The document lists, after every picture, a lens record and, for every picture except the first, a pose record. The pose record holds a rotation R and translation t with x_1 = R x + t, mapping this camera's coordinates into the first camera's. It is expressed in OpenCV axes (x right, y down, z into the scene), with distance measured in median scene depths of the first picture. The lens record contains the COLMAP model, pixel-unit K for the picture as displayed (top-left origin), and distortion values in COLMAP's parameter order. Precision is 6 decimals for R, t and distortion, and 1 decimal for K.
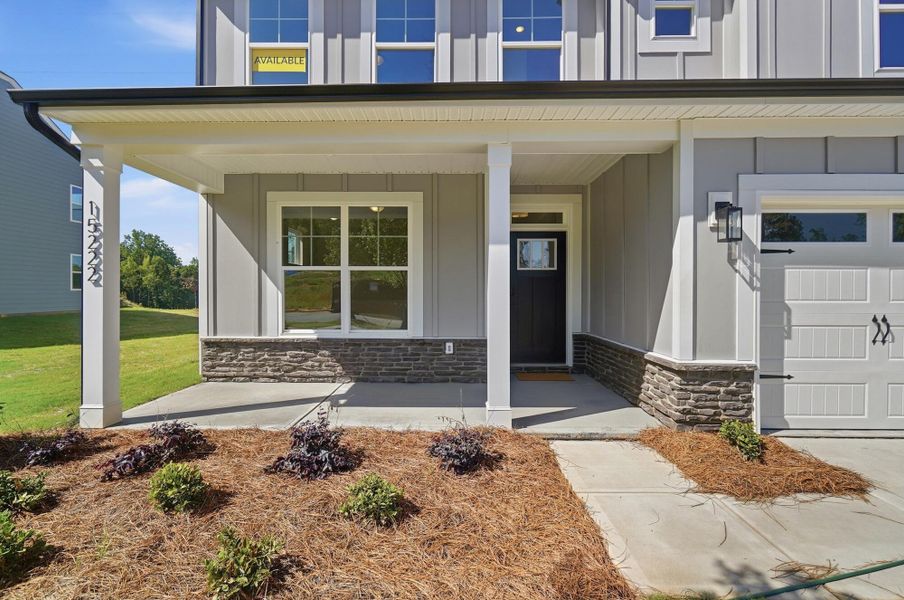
lens RADIAL K [[396.5, 0, 451.6], [0, 396.5, 292.2], [0, 0, 1]] dist [-0.010730, -0.000138]
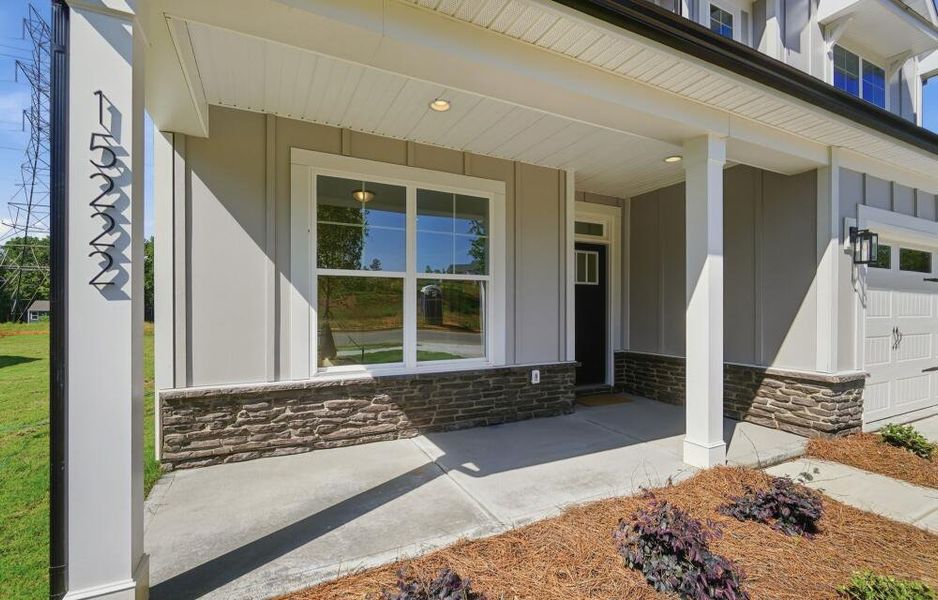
lens RADIAL K [[413.2, 0, 467.8], [0, 413.2, 307.0], [0, 0, 1]] dist [-0.005181, -0.000065]
pose [[0.892117, 0.000102, 0.451804, -0.512207], [-0.000072, 1.000000, -0.000083, -0.003923], [-0.451804, 0.000042, 0.892117, 0.295331]]
